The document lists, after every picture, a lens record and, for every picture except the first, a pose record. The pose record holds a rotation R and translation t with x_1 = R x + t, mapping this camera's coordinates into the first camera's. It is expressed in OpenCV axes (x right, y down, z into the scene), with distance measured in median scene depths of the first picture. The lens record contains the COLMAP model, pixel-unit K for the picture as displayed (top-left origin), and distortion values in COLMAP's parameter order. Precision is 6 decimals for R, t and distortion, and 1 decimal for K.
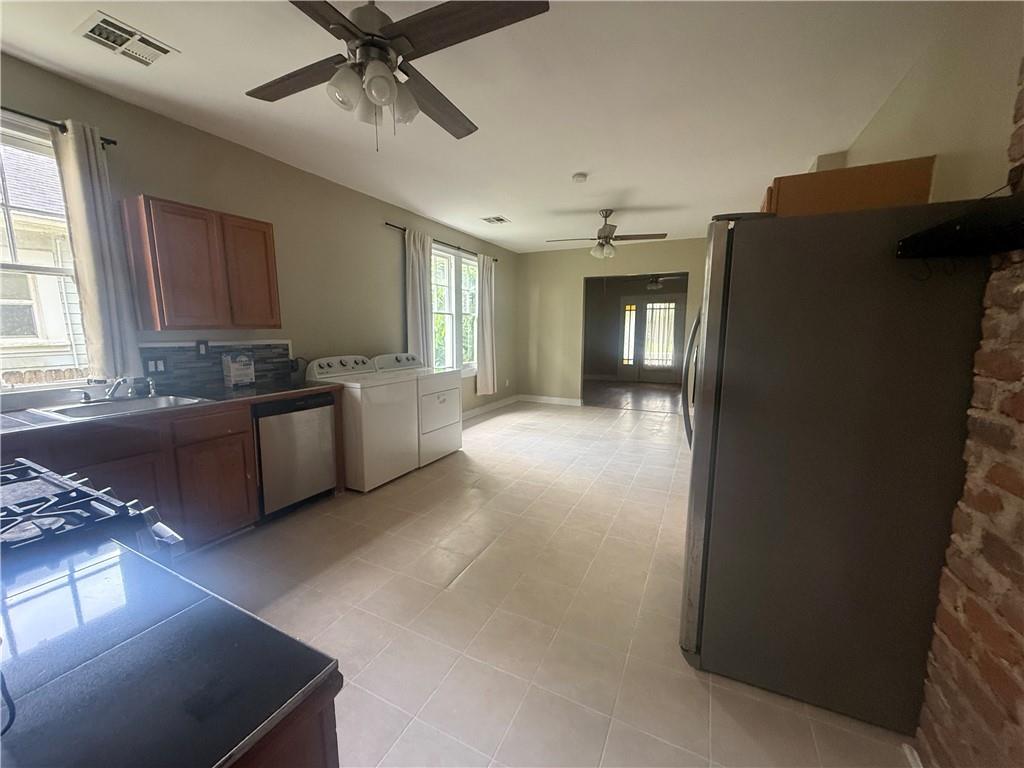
lens RADIAL K [[404.8, 0, 508.9], [0, 404.8, 387.0], [0, 0, 1]] dist [0.000917, -0.000024]
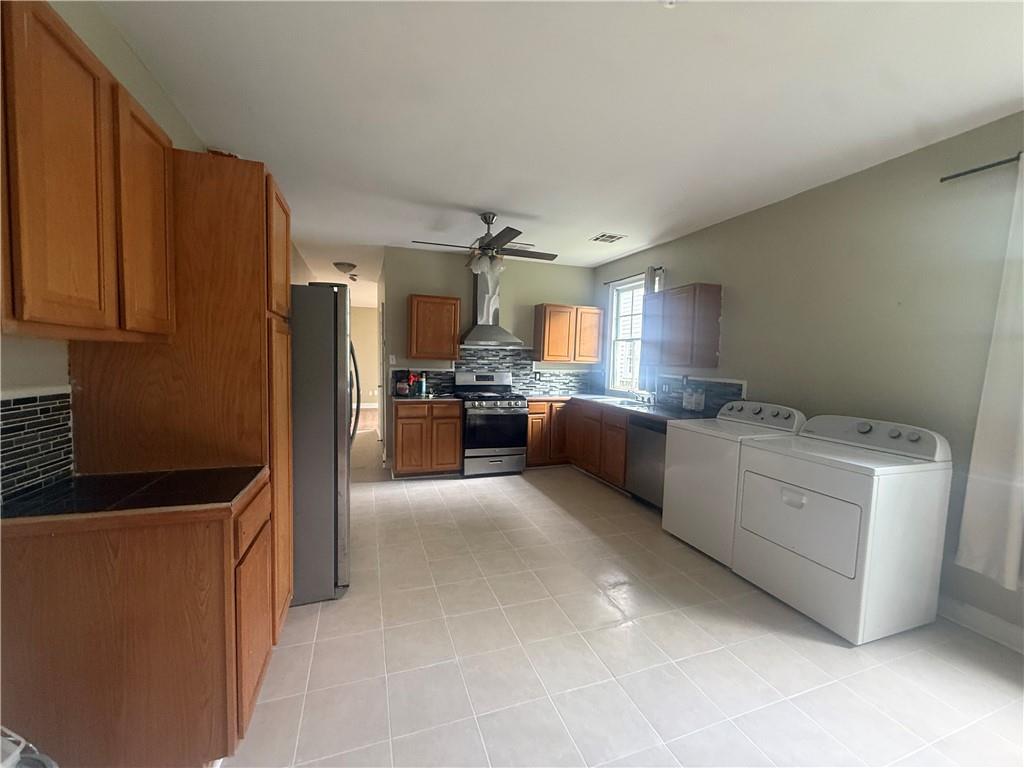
lens RADIAL K [[404.8, 0, 508.9], [0, 404.8, 387.0], [0, 0, 1]] dist [0.000917, -0.000024]
pose [[-0.690629, 0.028298, -0.722656, 0.631929], [-0.137811, 0.975775, 0.169914, -0.203025], [0.709958, 0.216937, -0.669999, 1.337499]]
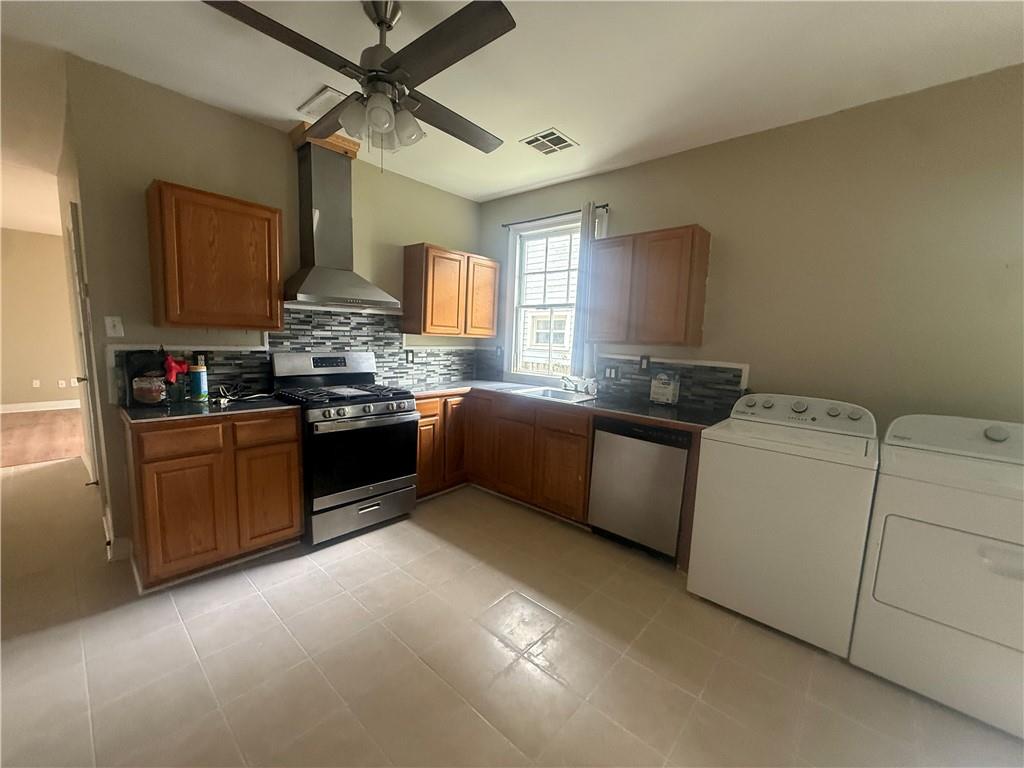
lens RADIAL K [[404.8, 0, 508.9], [0, 404.8, 387.0], [0, 0, 1]] dist [0.000917, -0.000024]
pose [[-0.259225, 0.103344, -0.960272, 0.332065], [-0.185285, 0.970470, 0.154459, -0.116537], [0.947878, 0.217963, -0.232423, 0.807790]]
